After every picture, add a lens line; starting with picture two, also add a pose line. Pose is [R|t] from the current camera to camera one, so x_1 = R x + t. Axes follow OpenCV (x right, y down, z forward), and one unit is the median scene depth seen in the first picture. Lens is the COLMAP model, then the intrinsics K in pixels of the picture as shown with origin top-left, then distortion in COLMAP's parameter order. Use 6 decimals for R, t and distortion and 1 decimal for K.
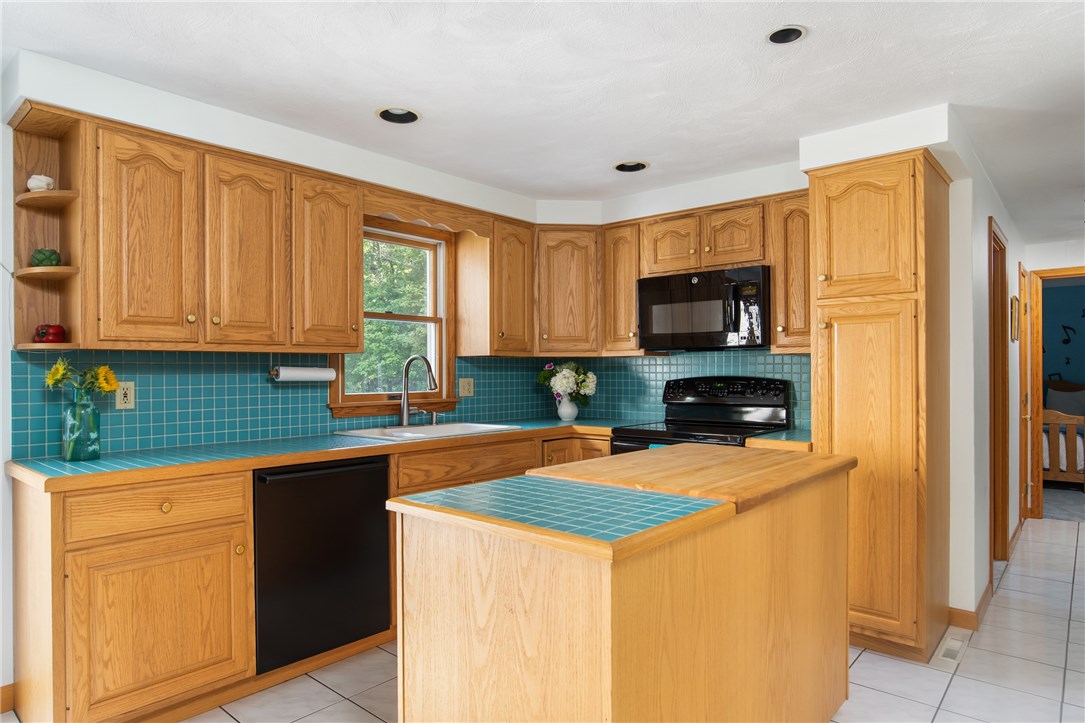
lens RADIAL K [[639.8, 0, 546.1], [0, 639.8, 368.8], [0, 0, 1]] dist [-0.028300, 0.002655]
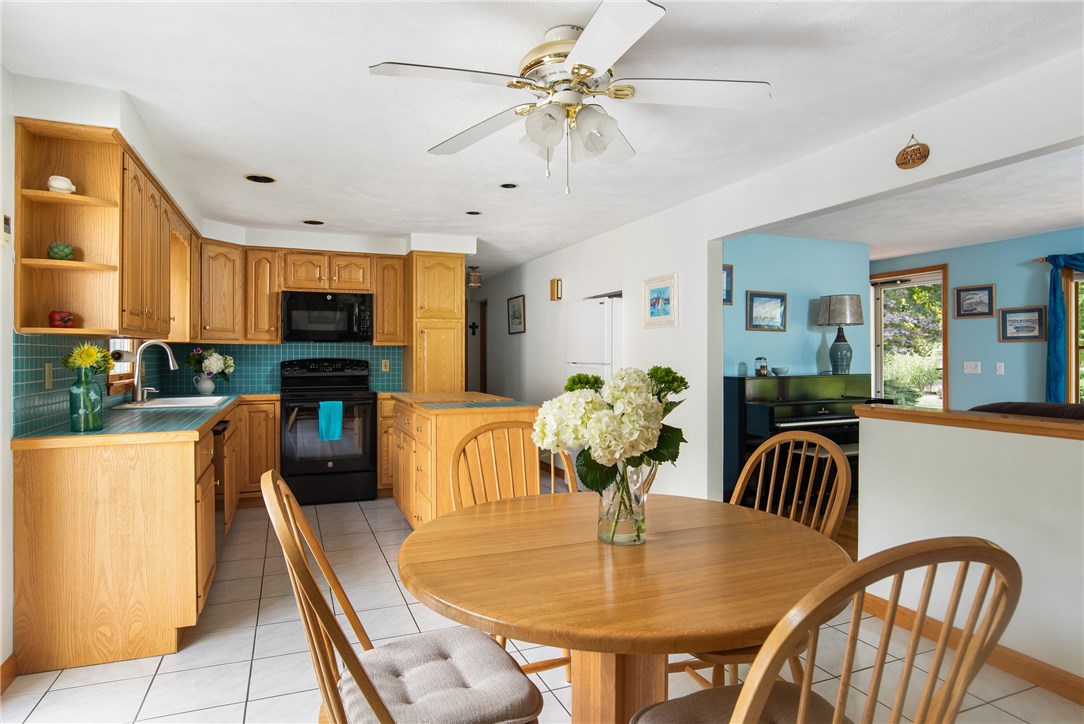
lens RADIAL K [[639.2, 0, 540.0], [0, 639.2, 343.7], [0, 0, 1]] dist [-0.028300, 0.002655]
pose [[0.451401, 0.017961, 0.892140, -0.886511], [-0.003443, 0.999825, -0.018387, 0.002647], [-0.892315, 0.005228, 0.451384, -0.163078]]
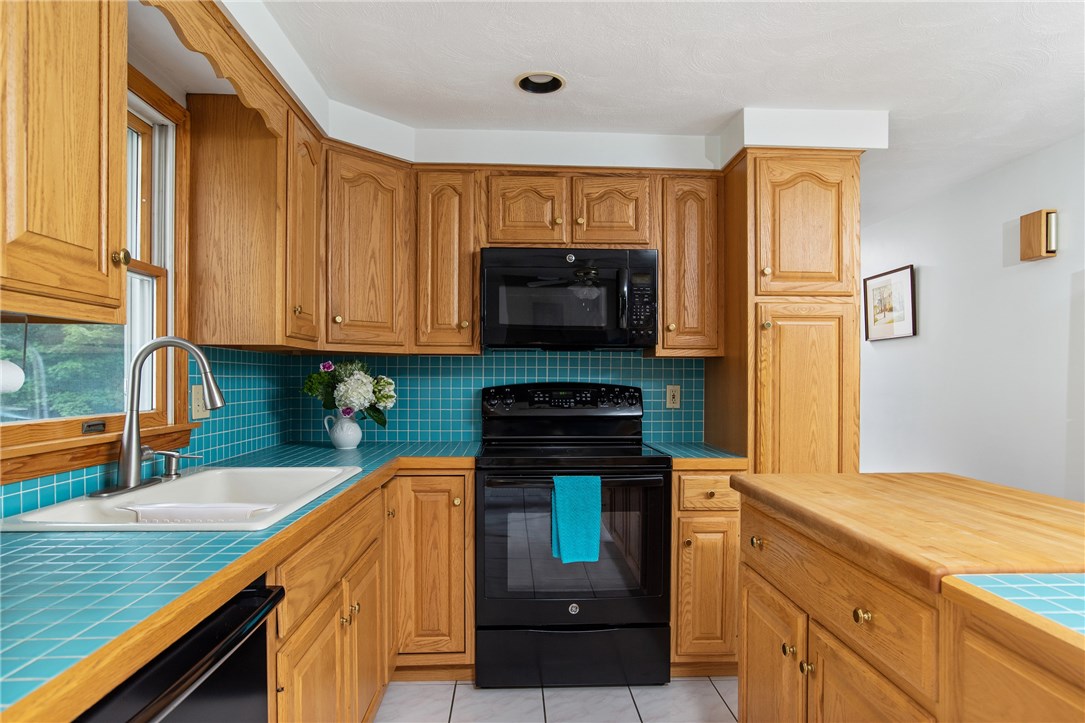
lens RADIAL K [[639.8, 0, 536.9], [0, 639.8, 372.7], [0, 0, 1]] dist [-0.028300, 0.002655]
pose [[0.727528, 0.011815, 0.685976, -0.311294], [-0.008670, 0.999930, -0.008028, 0.006310], [-0.686023, -0.000107, 0.727580, 0.442222]]
